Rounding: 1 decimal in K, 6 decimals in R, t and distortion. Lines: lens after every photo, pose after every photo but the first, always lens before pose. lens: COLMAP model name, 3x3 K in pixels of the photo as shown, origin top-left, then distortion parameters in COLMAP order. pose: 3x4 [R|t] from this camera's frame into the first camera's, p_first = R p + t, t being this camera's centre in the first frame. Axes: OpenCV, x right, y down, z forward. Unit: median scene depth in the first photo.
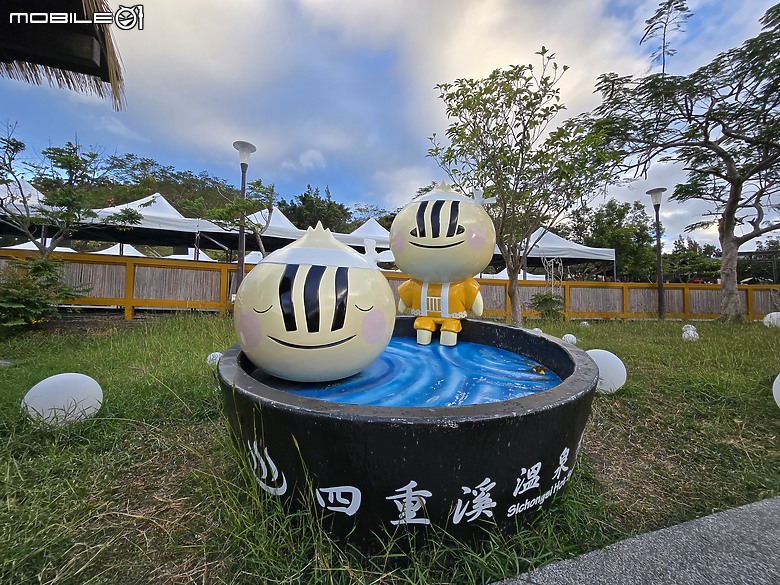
lens RADIAL K [[319.1, 0, 390.0], [0, 319.1, 292.5], [0, 0, 1]] dist [0.018454, -0.000006]
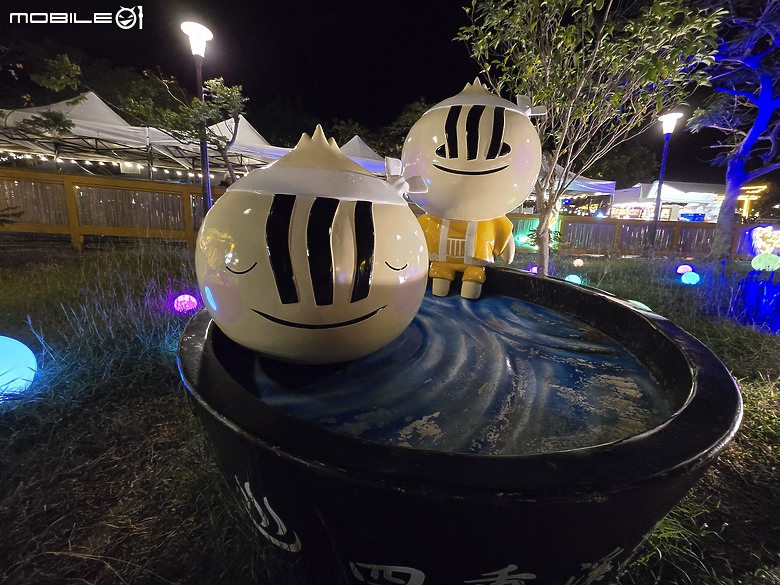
lens RADIAL K [[319.1, 0, 390.0], [0, 319.1, 292.5], [0, 0, 1]] dist [0.018454, -0.000006]
pose [[0.997894, 0.007279, 0.064458, -0.089574], [-0.021026, 0.976330, 0.215260, -0.026139], [-0.061365, -0.216162, 0.974427, 0.218671]]
